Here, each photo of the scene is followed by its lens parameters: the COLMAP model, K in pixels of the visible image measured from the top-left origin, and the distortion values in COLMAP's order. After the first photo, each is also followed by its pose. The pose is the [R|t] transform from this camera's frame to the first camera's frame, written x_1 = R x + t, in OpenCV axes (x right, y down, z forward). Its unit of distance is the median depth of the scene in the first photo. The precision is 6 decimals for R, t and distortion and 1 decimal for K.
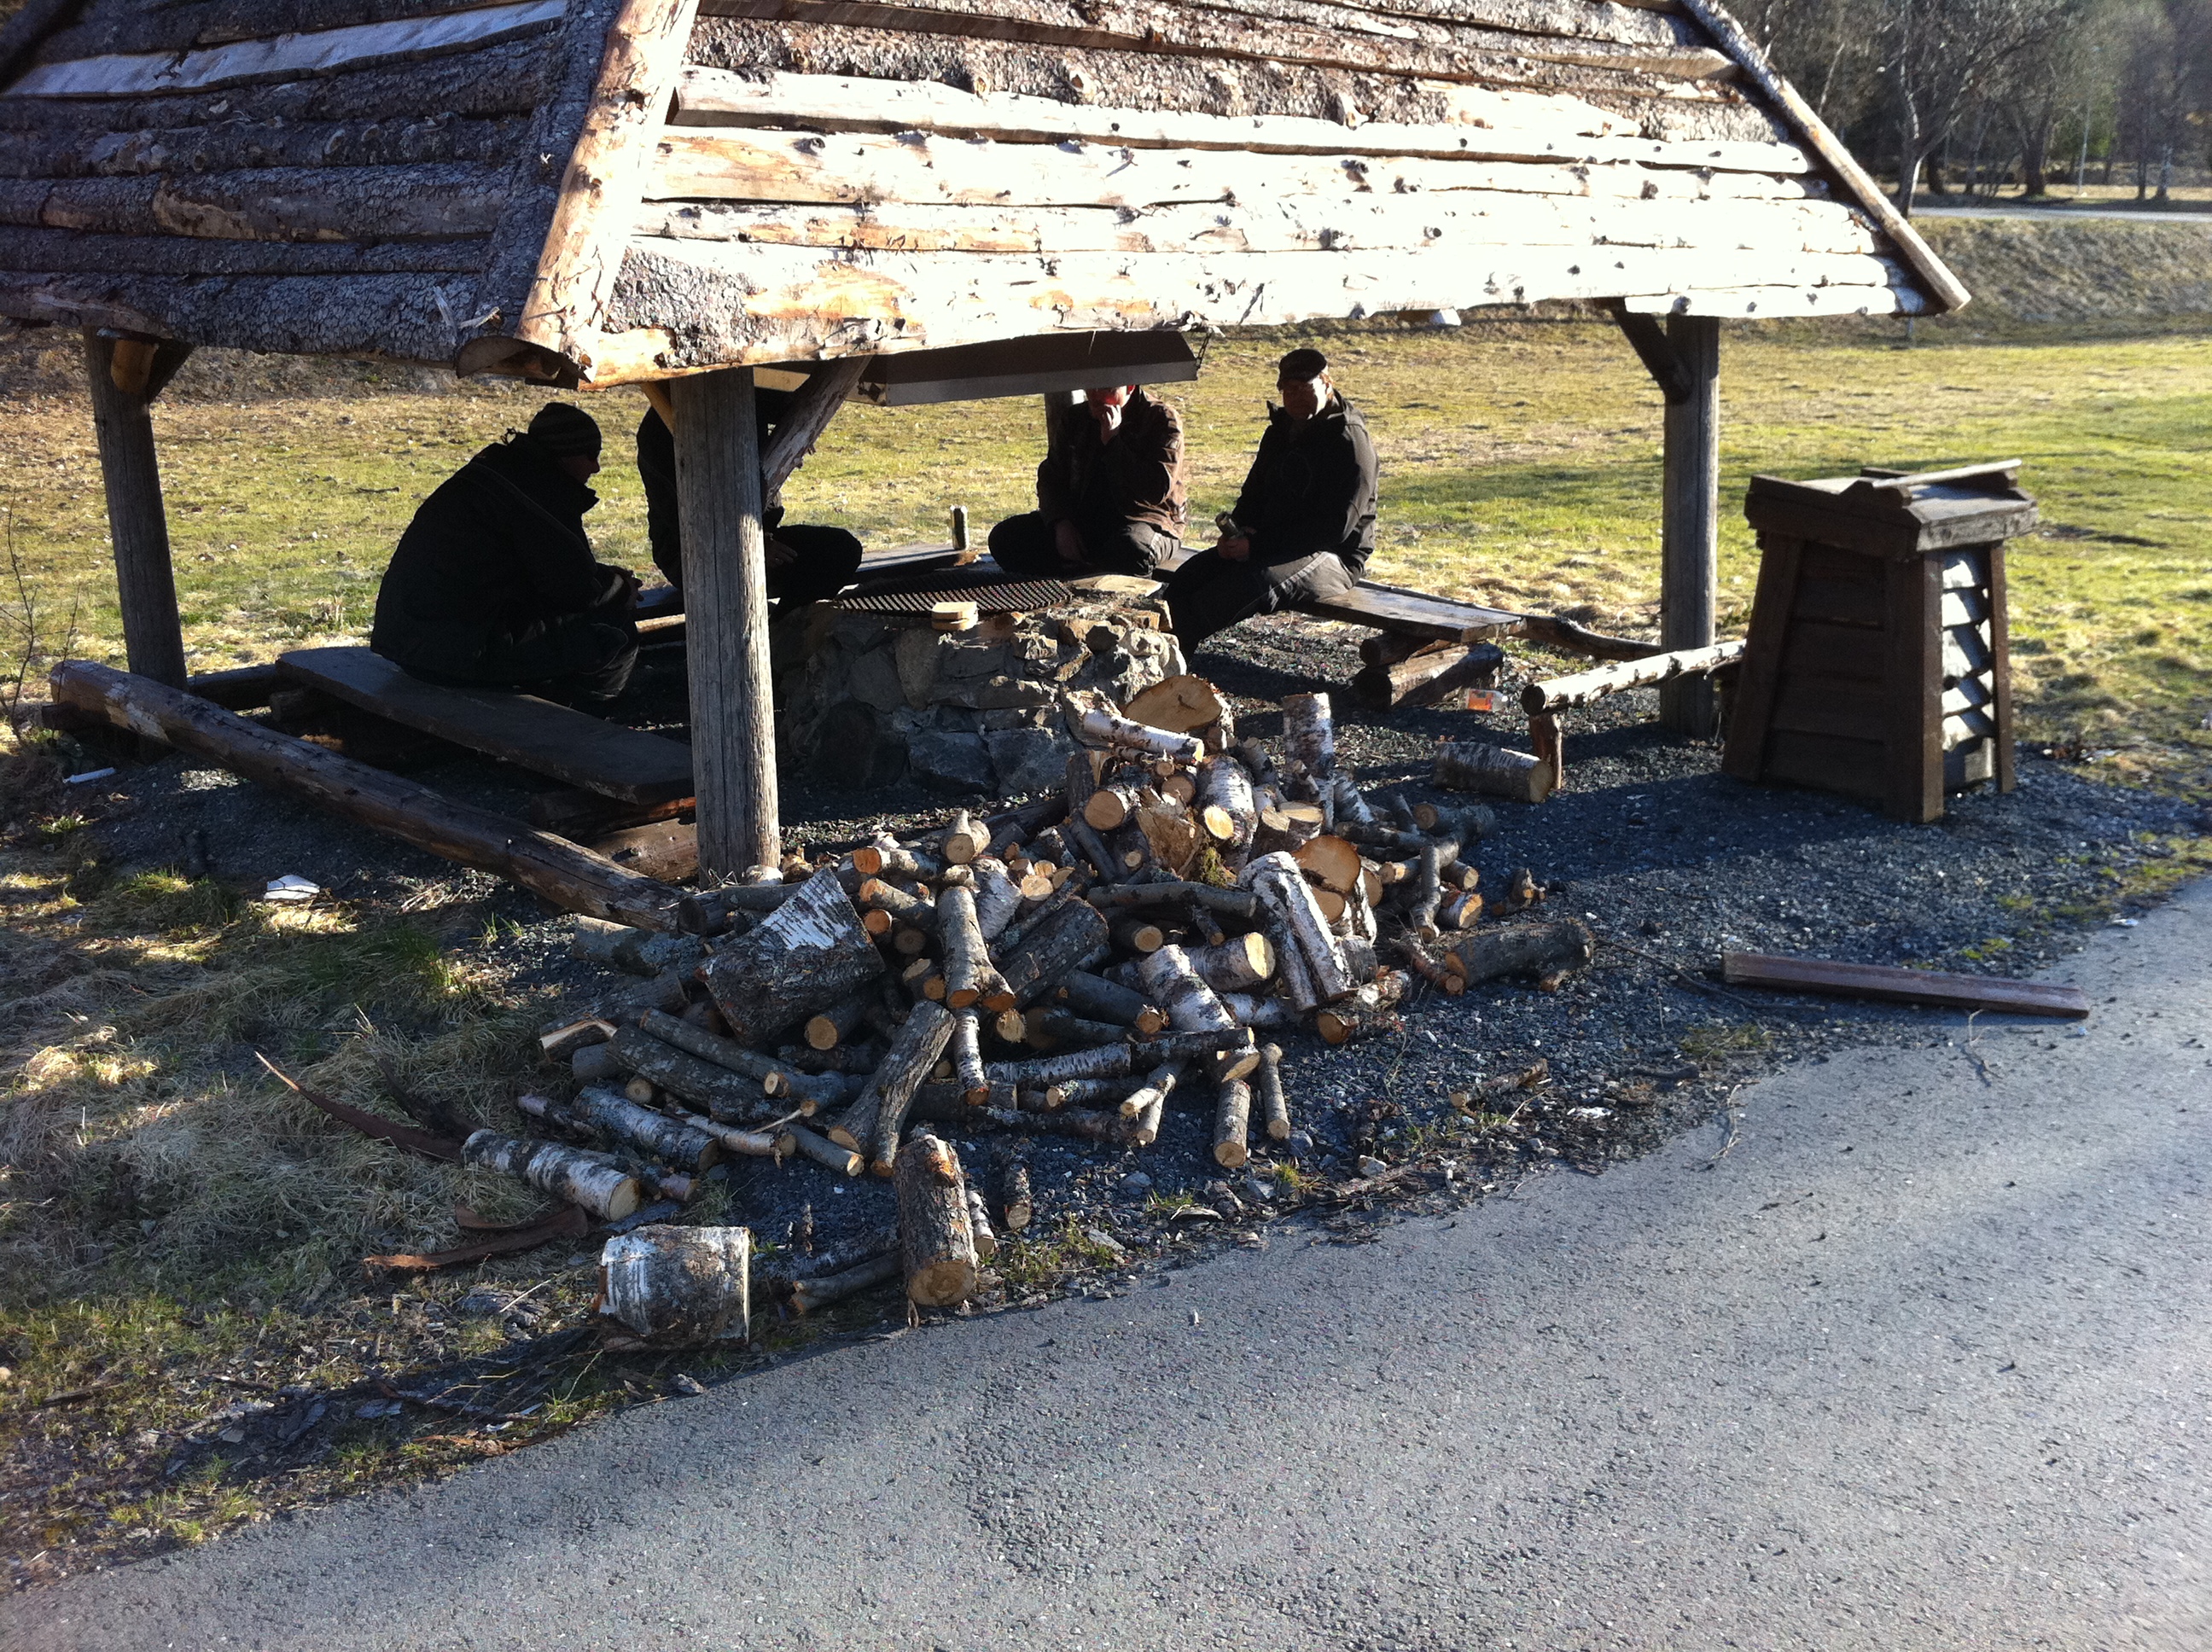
lens RADIAL K [[2111.3, 0, 1138.0], [0, 2111.3, 834.7], [0, 0, 1]] dist [0.125942, -0.348951]
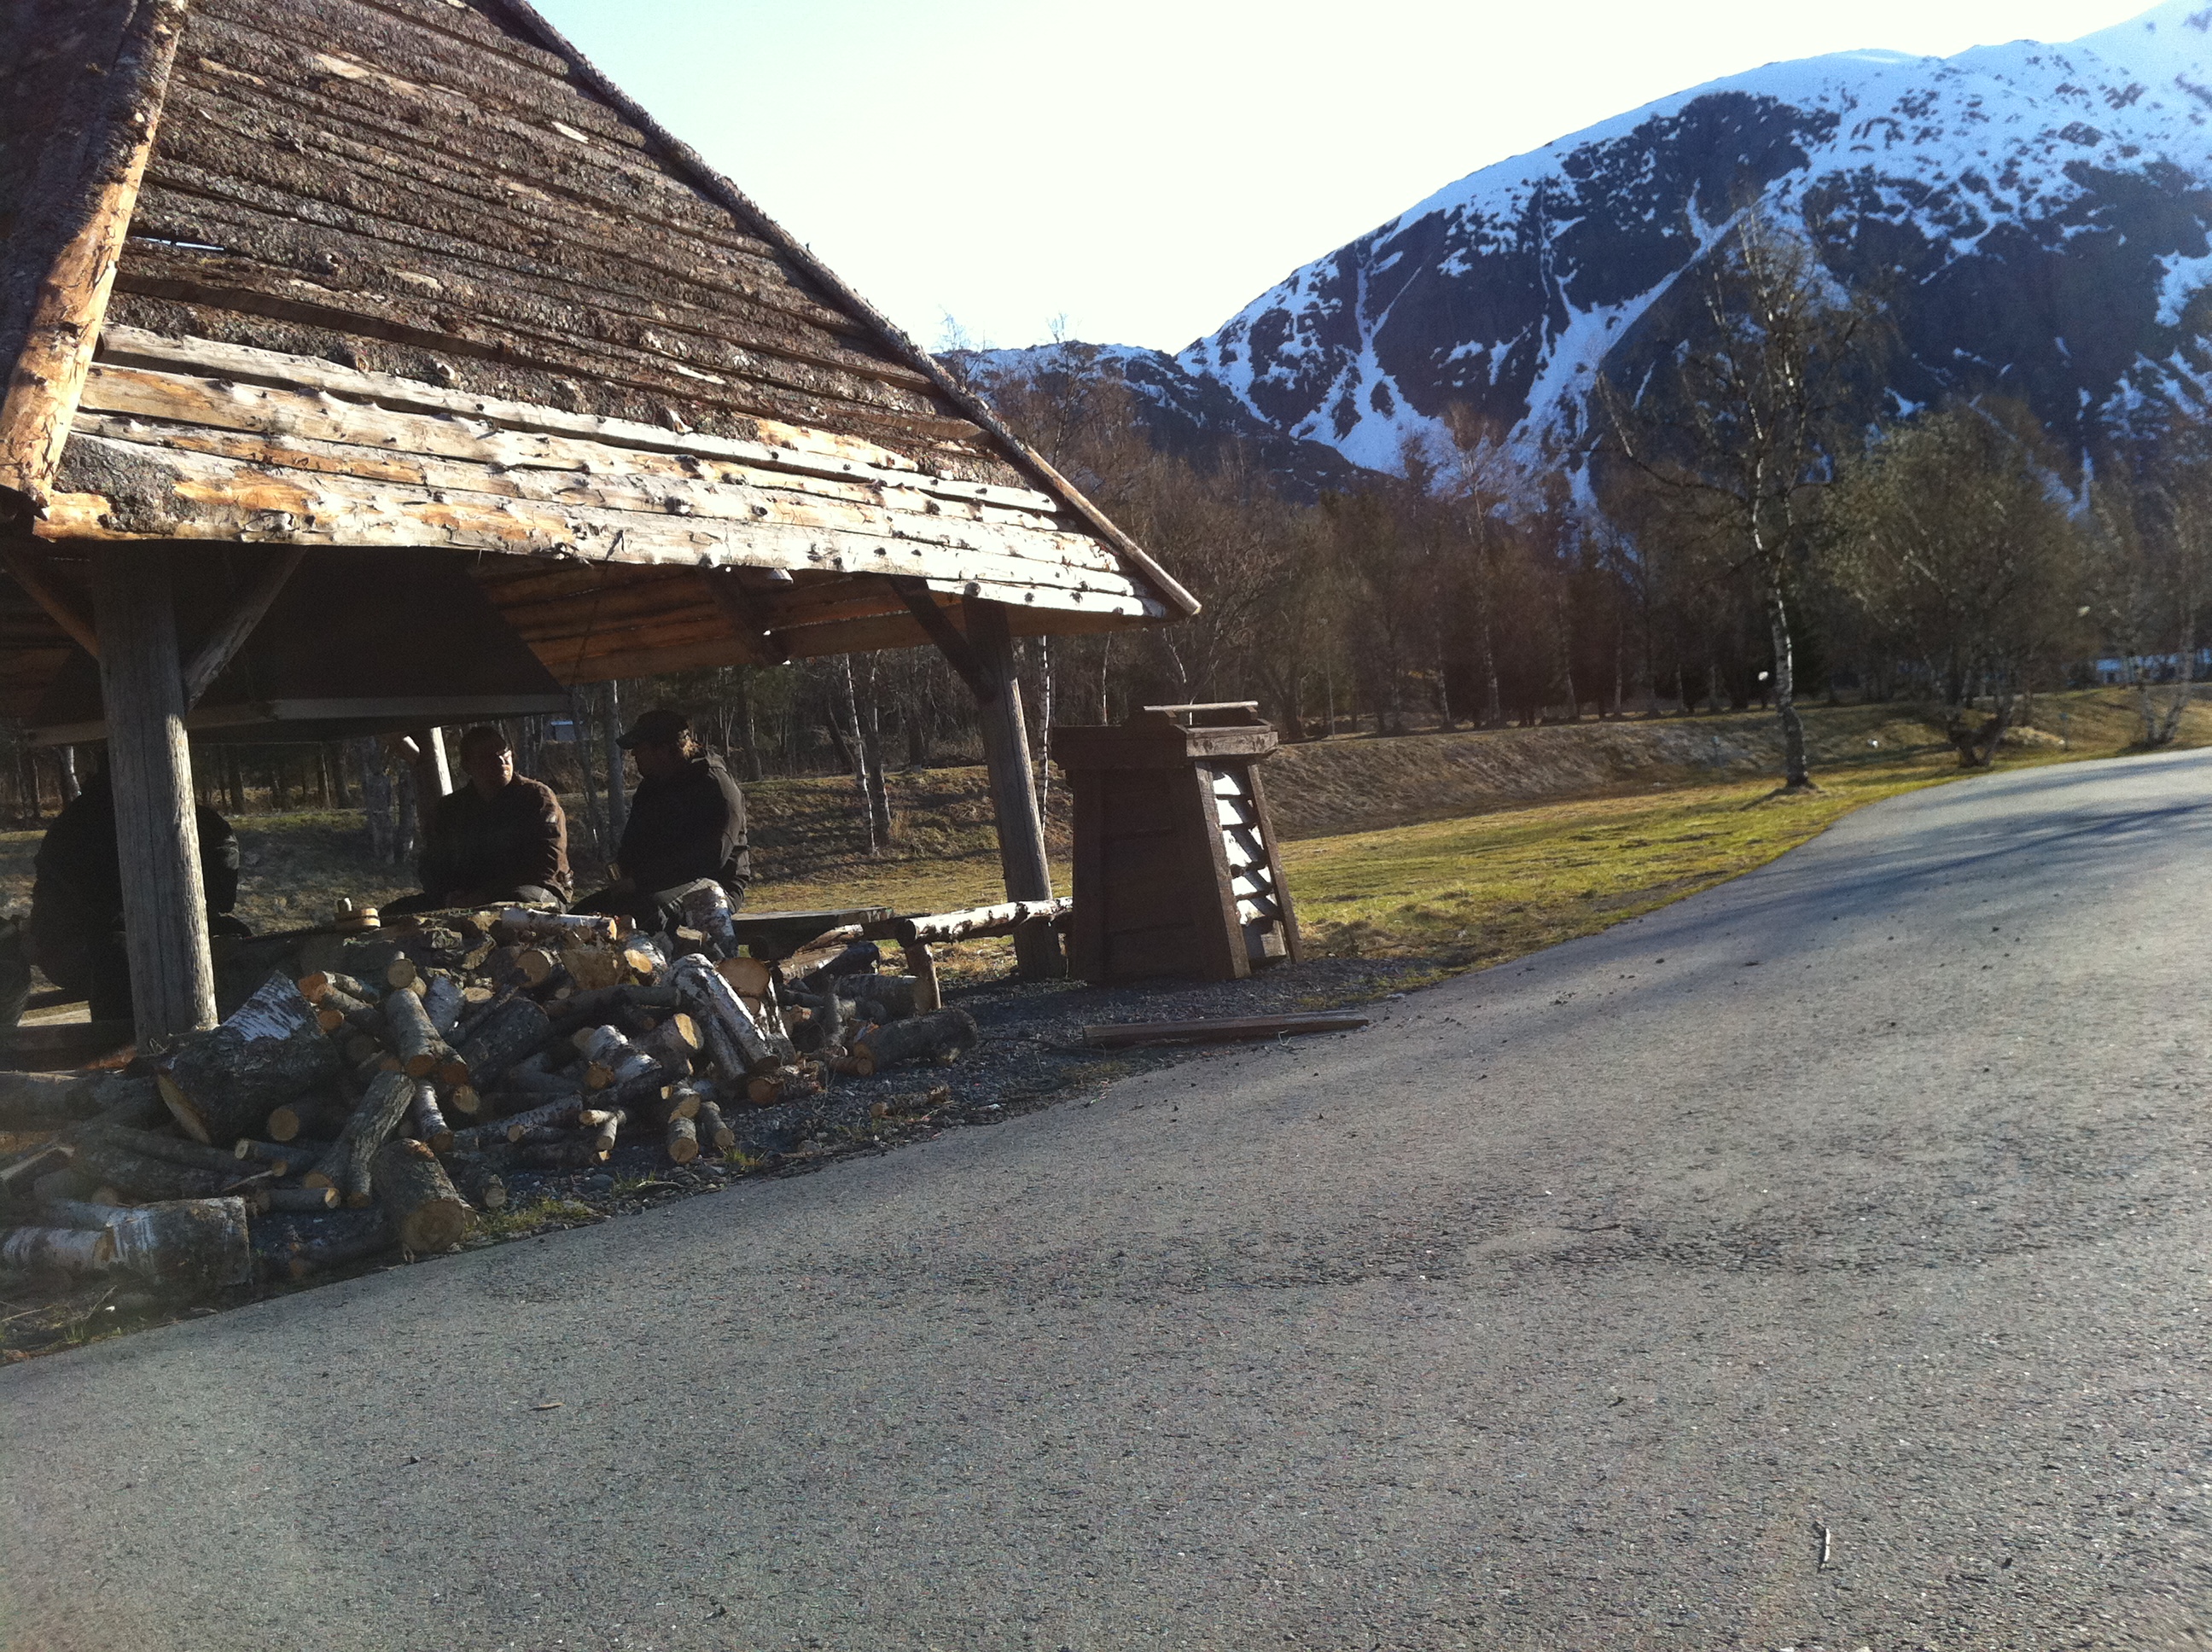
lens RADIAL K [[2111.3, 0, 1138.0], [0, 2111.3, 834.7], [0, 0, 1]] dist [0.125942, -0.348951]
pose [[0.949793, -0.097776, 0.297210, -0.040619], [0.176432, 0.951856, -0.250683, 0.273361], [-0.258390, 0.290534, 0.921317, -0.141123]]
